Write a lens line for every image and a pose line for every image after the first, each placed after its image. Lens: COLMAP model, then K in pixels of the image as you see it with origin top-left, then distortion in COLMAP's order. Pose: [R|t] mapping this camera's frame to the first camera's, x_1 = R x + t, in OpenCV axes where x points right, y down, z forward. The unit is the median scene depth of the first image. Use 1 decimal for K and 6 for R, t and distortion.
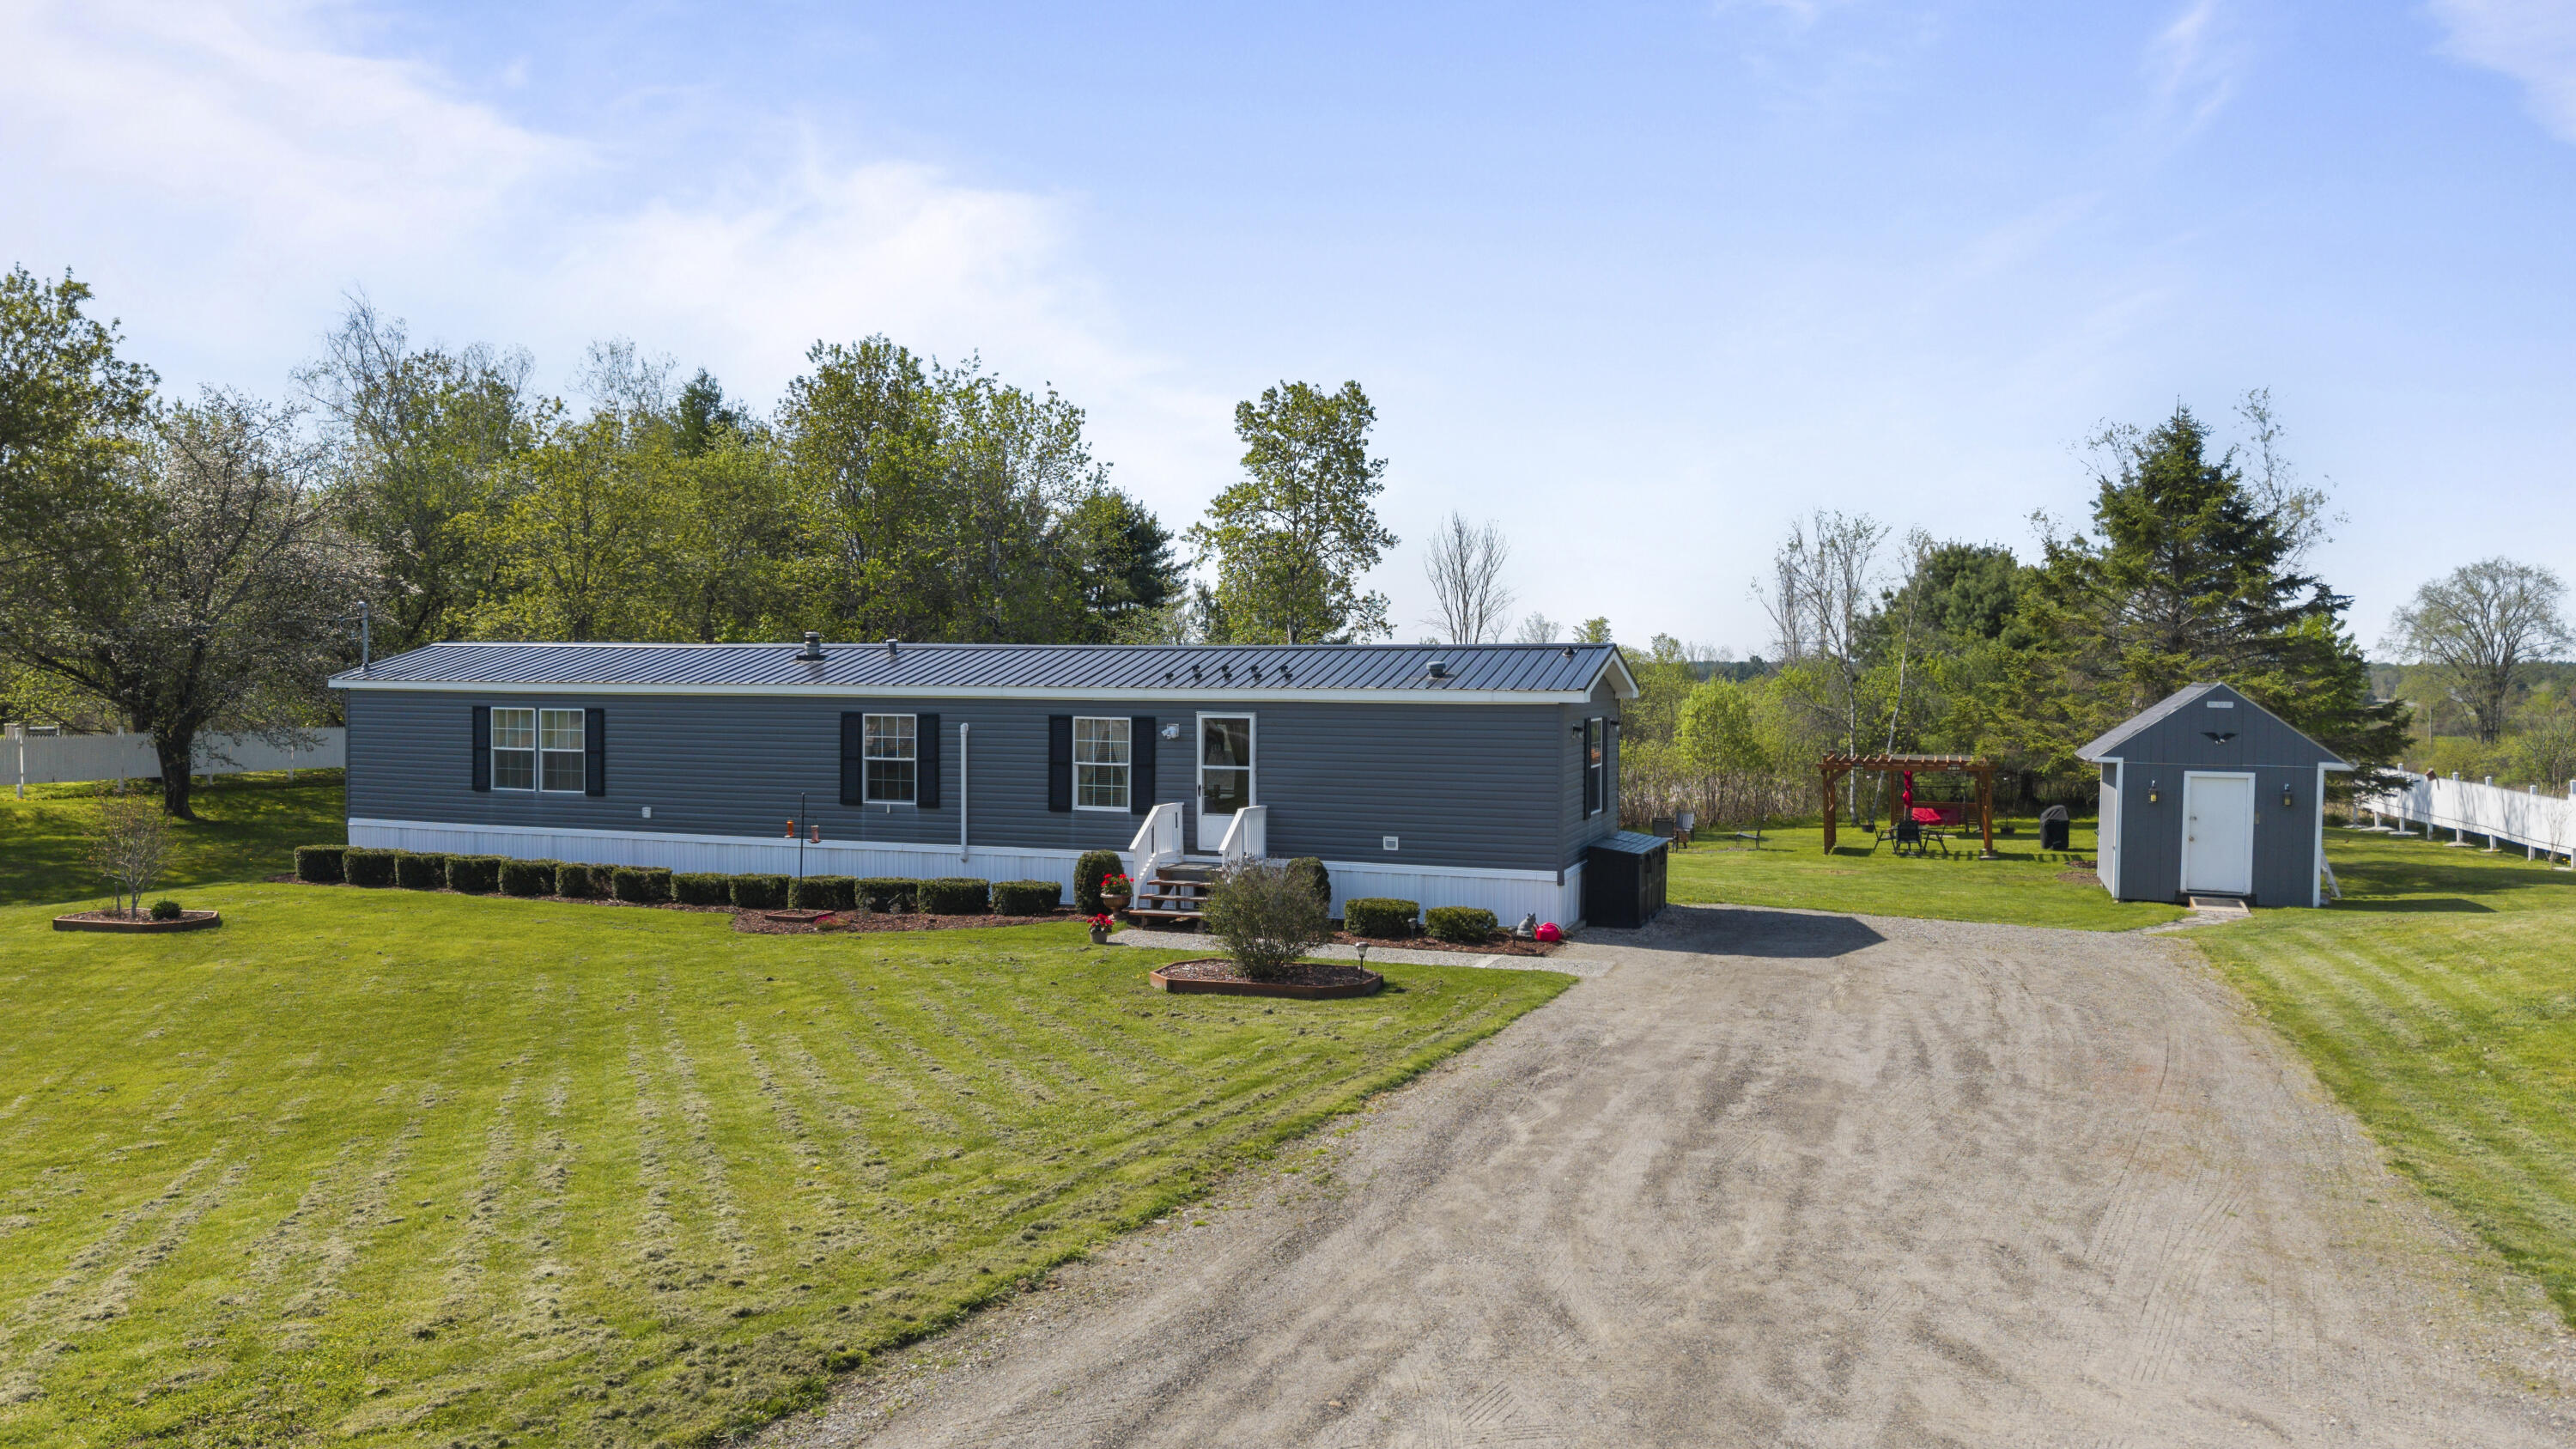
lens RADIAL K [[1713.1, 0, 1288.0], [0, 1713.1, 724.5], [0, 0, 1]] dist [0.020567, -0.022405]
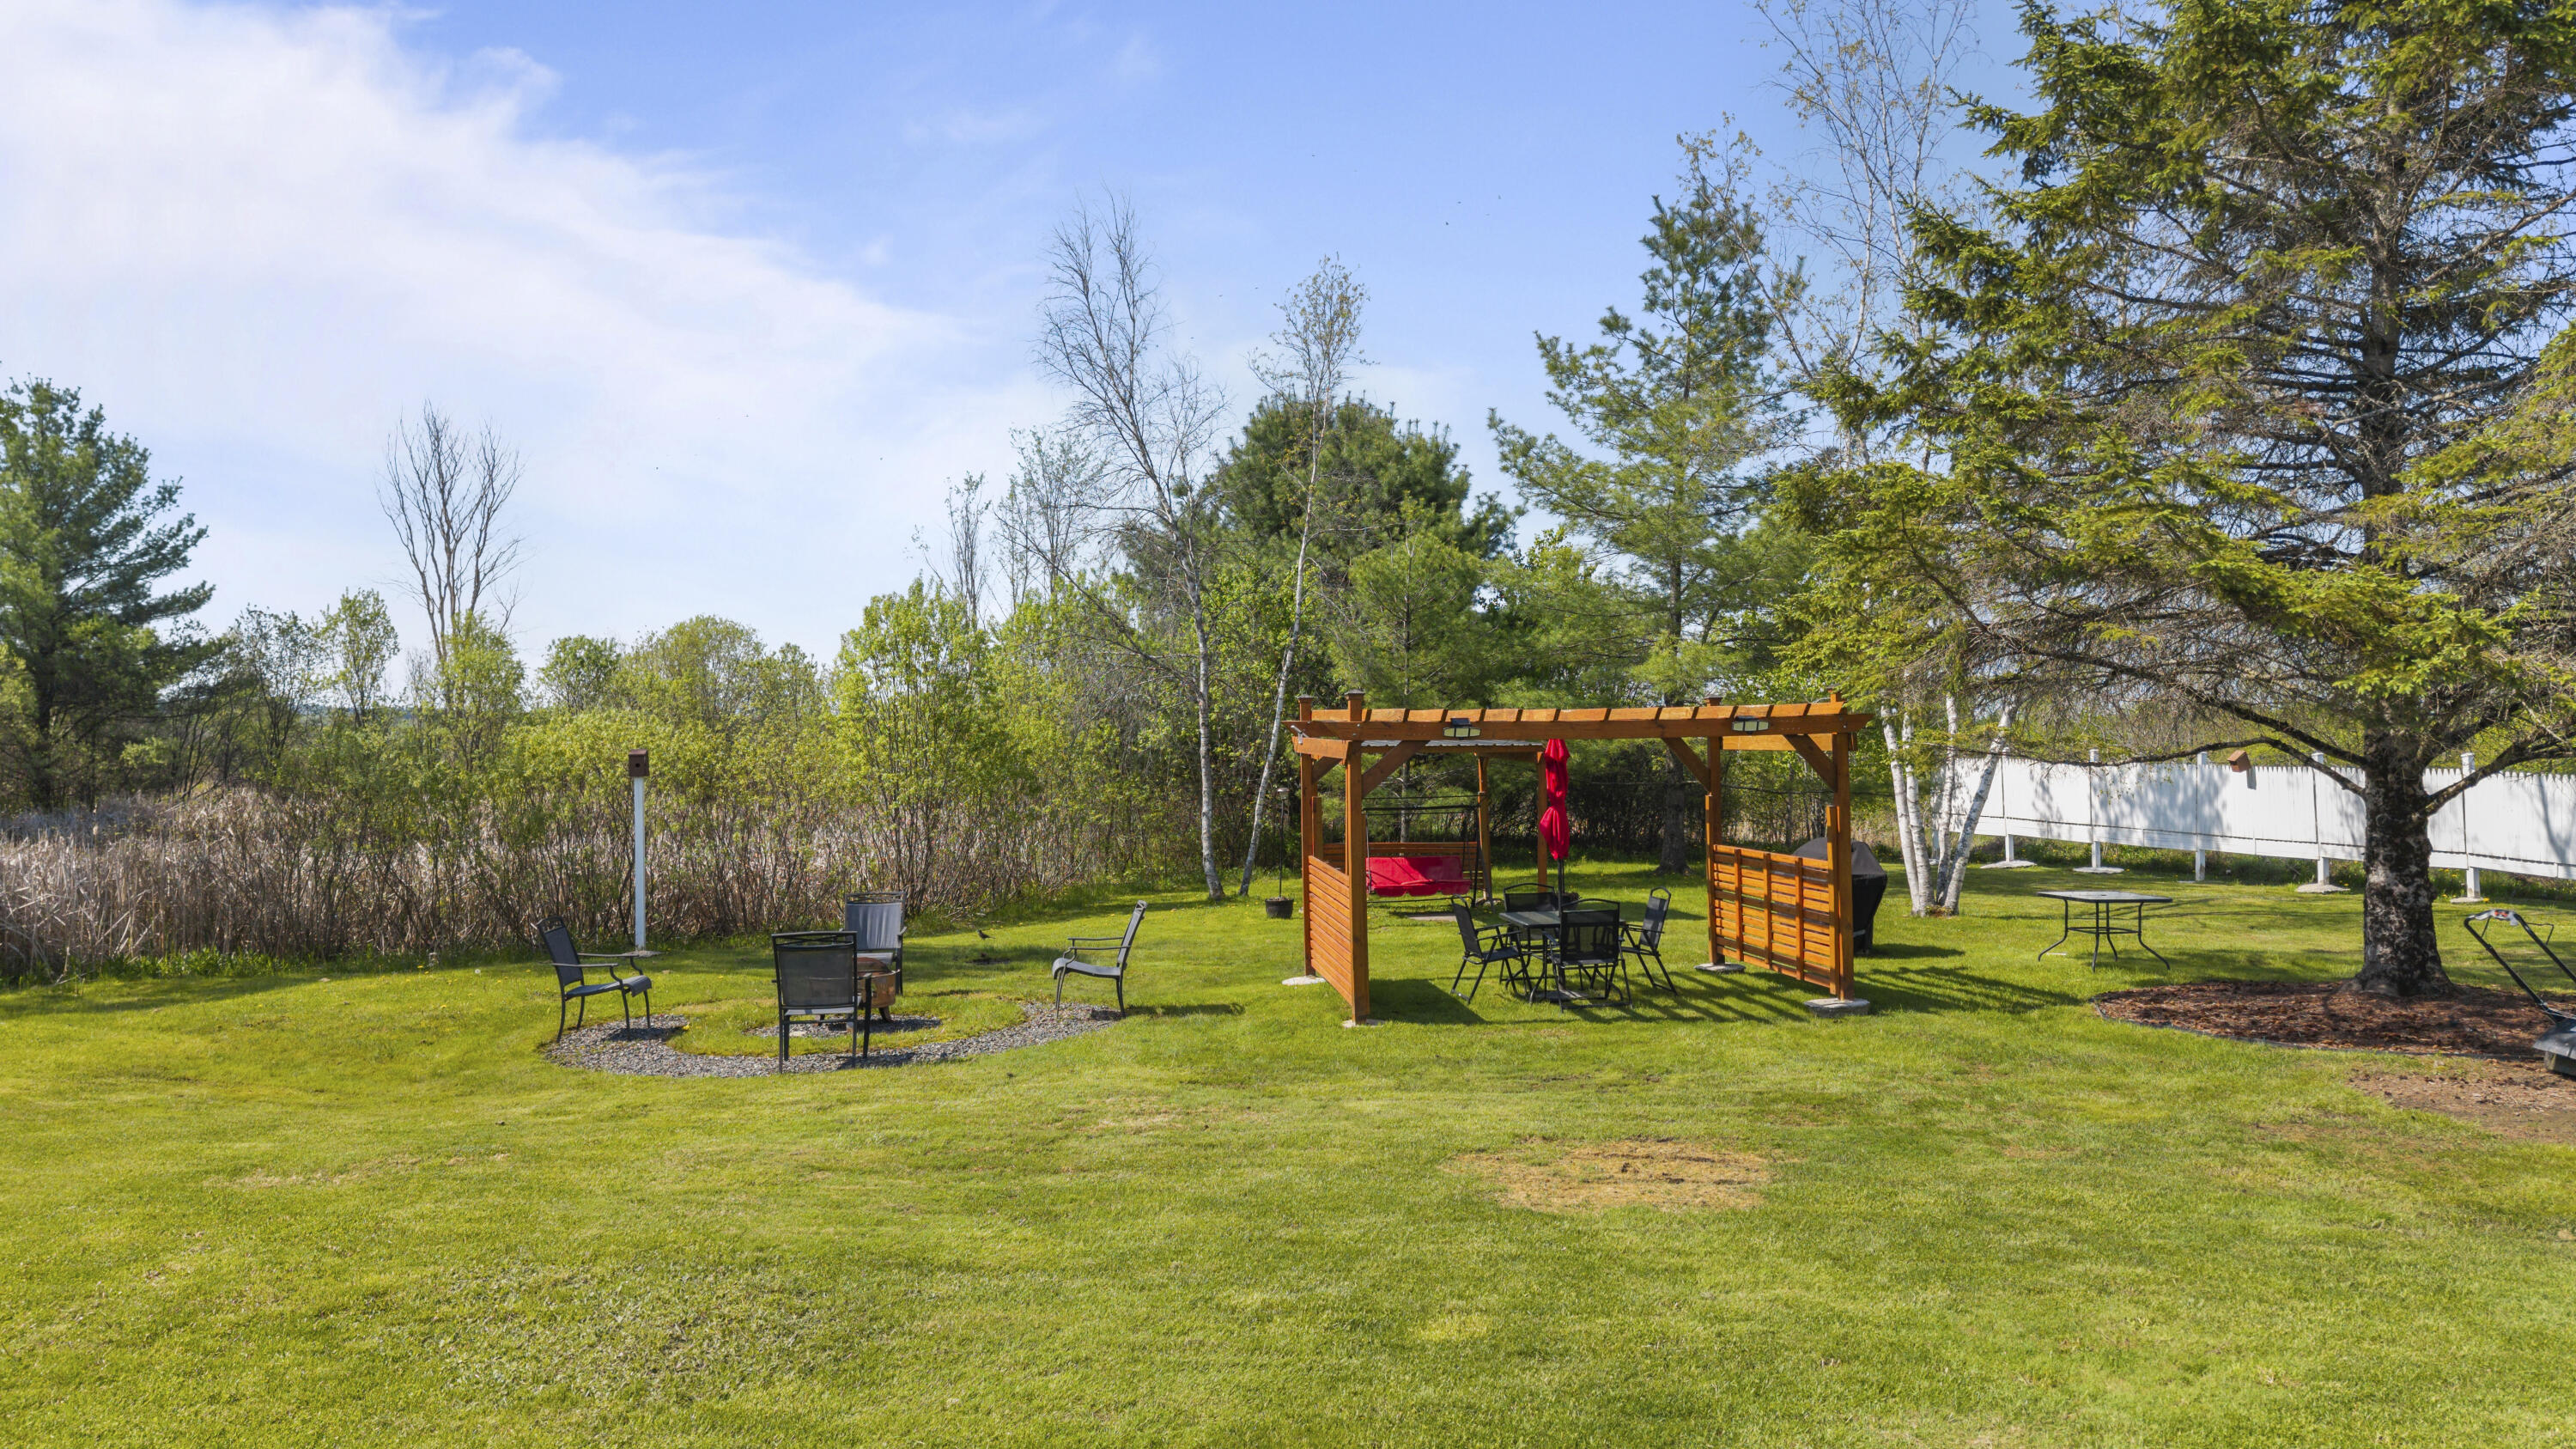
lens RADIAL K [[1766.7, 0, 1288.0], [0, 1766.7, 724.5], [0, 0, 1]] dist [0.017504, -0.001721]
pose [[0.879086, -0.001716, 0.476661, 0.174273], [0.016924, 0.999475, -0.027614, 0.035156], [-0.476363, 0.032342, 0.878654, 0.819798]]
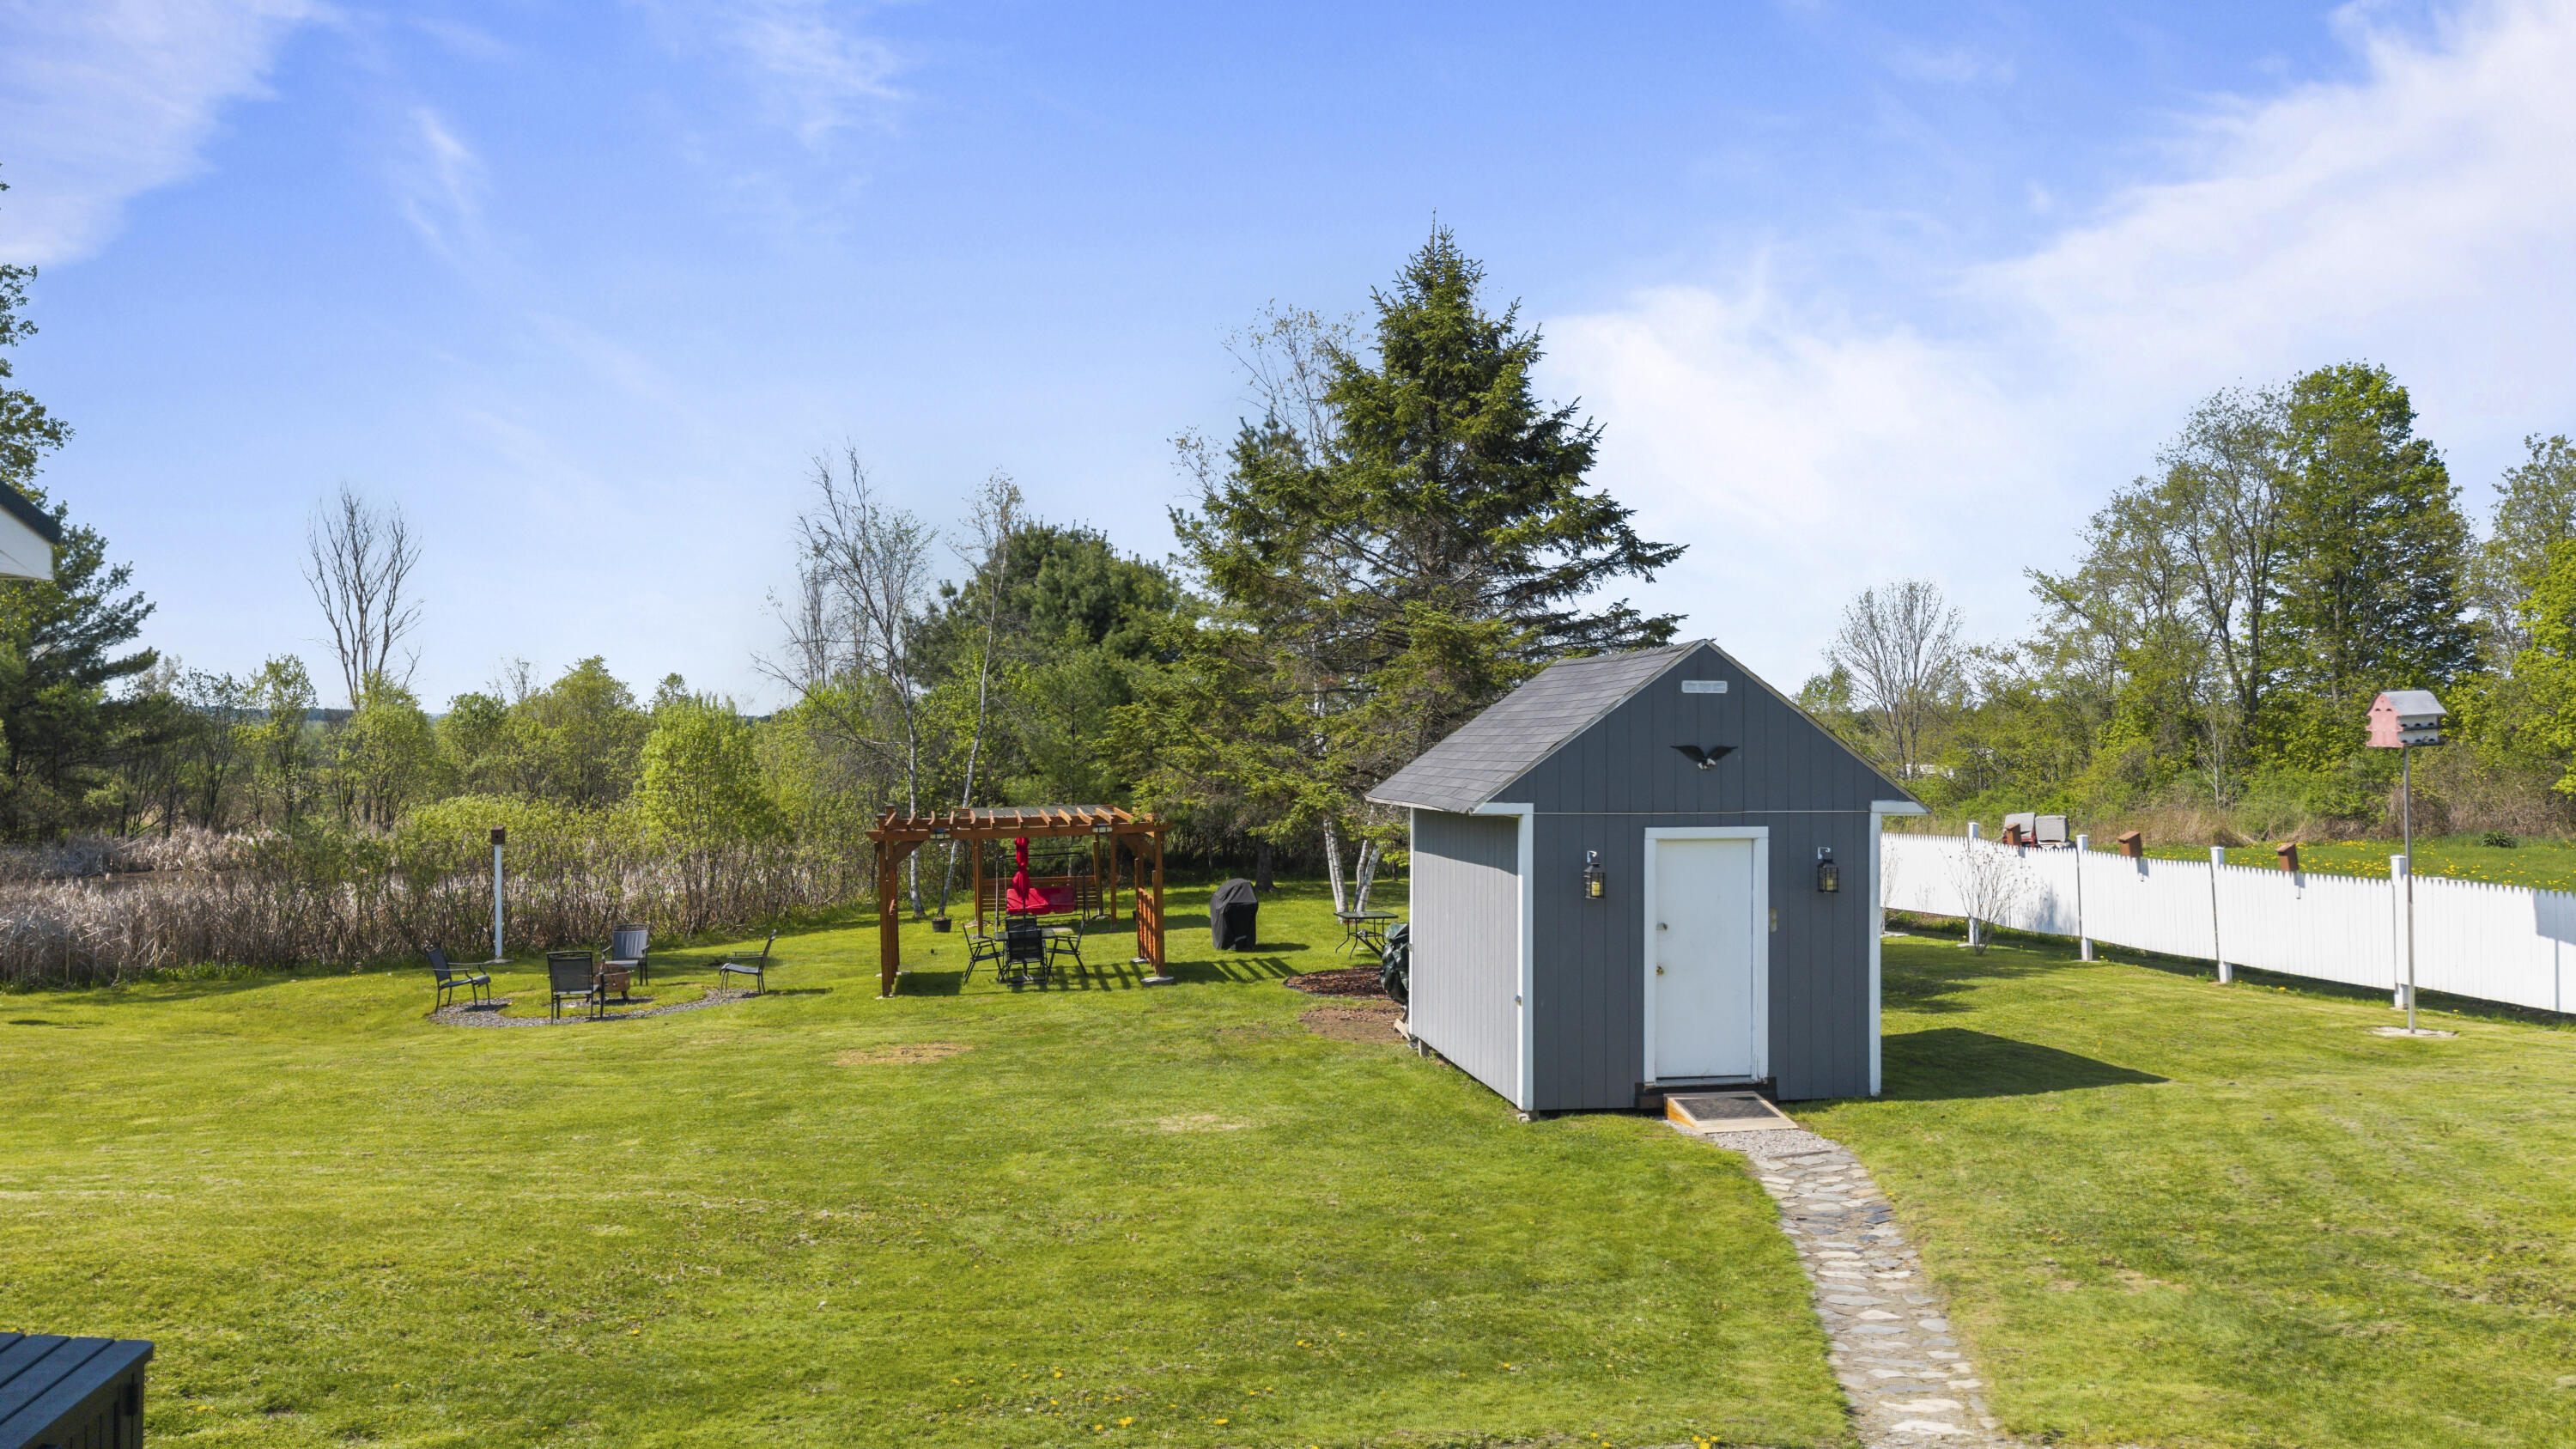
lens RADIAL K [[1723.0, 0, 1288.5], [0, 1723.0, 690.2], [0, 0, 1]] dist [0.019460, -0.016328]
pose [[0.852720, 0.003335, 0.522358, 0.151462], [0.023802, 0.998693, -0.045232, 0.006563], [-0.521826, 0.051003, 0.851526, 0.514379]]
